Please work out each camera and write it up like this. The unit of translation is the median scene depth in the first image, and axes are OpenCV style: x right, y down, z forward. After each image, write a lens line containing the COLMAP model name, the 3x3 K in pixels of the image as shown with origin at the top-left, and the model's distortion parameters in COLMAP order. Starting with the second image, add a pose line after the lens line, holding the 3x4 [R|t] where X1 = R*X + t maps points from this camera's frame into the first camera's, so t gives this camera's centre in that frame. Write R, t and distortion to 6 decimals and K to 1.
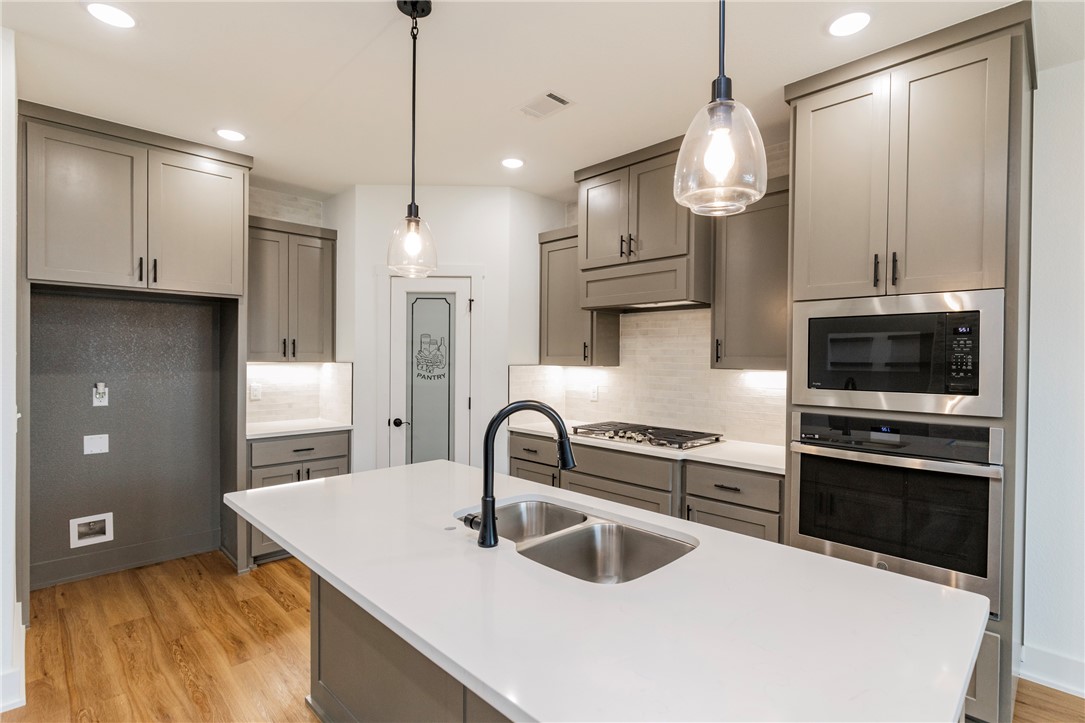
lens RADIAL K [[523.3, 0, 548.5], [0, 523.3, 362.7], [0, 0, 1]] dist [-0.004069, -0.000455]
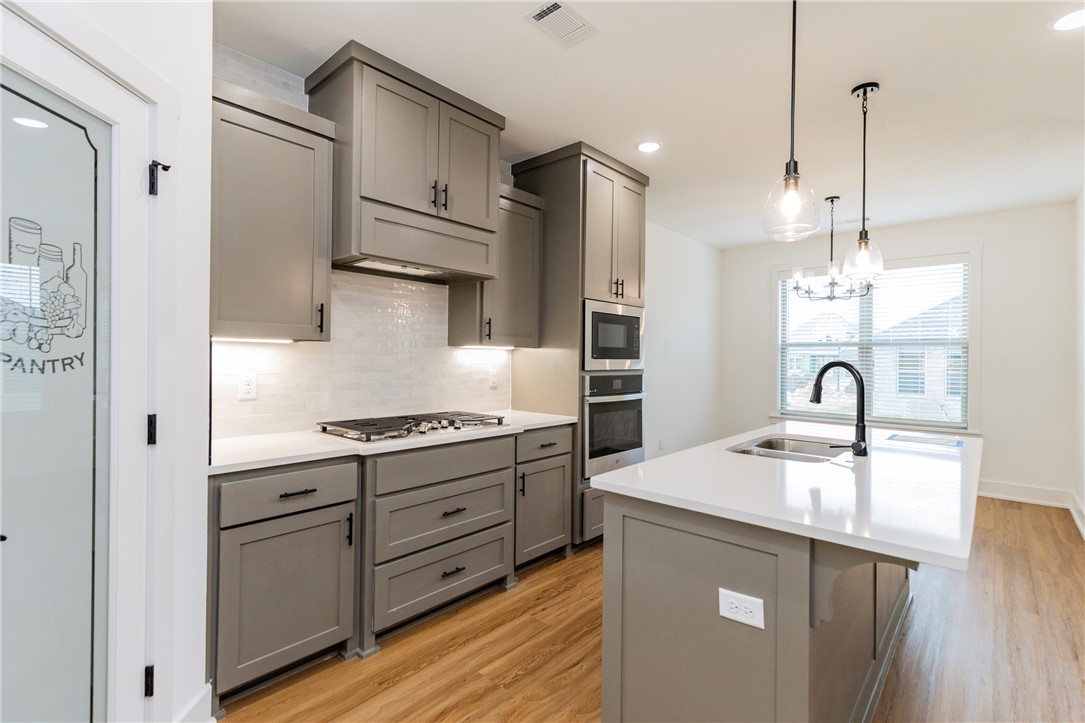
lens RADIAL K [[492.9, 0, 545.4], [0, 492.9, 355.5], [0, 0, 1]] dist [-0.027076, 0.000967]
pose [[-0.063045, -0.004785, 0.997999, -0.548787], [-0.001977, 0.999987, 0.004669, 0.021122], [-0.998009, -0.001679, -0.063054, 0.762908]]
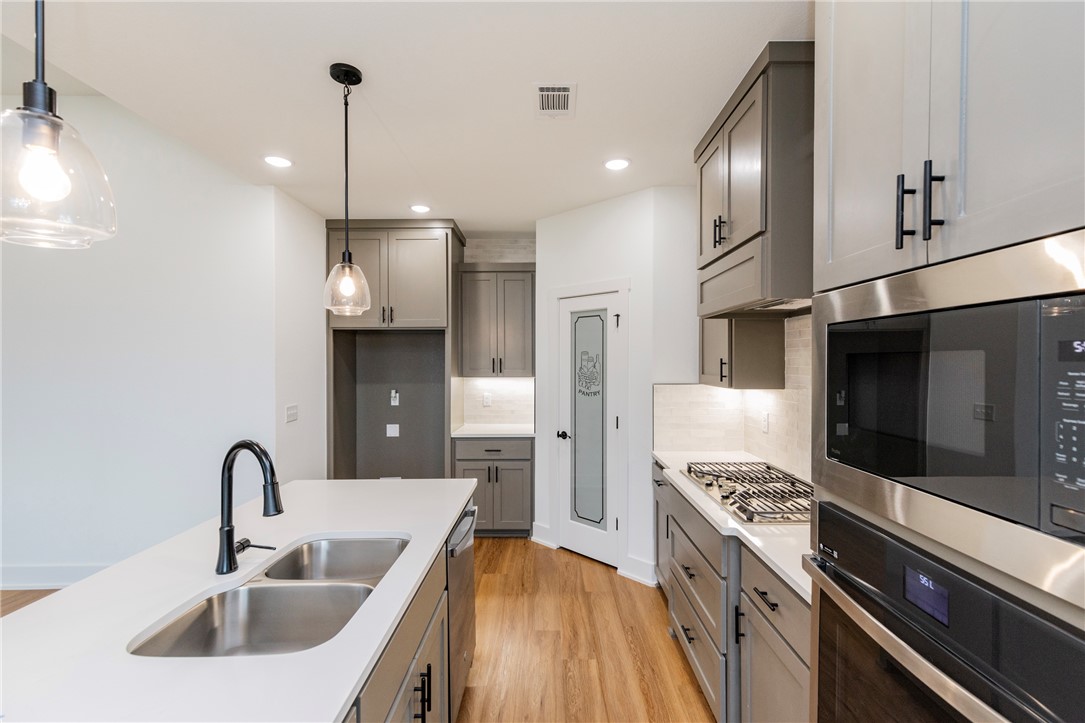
lens RADIAL K [[486.3, 0, 542.5], [0, 486.3, 361.5], [0, 0, 1]] dist [0.001532, -0.000048]
pose [[0.701640, -0.007517, -0.712492, 0.405645], [0.000107, 0.999945, -0.010445, -0.026566], [0.712532, 0.007253, 0.701602, 0.286572]]
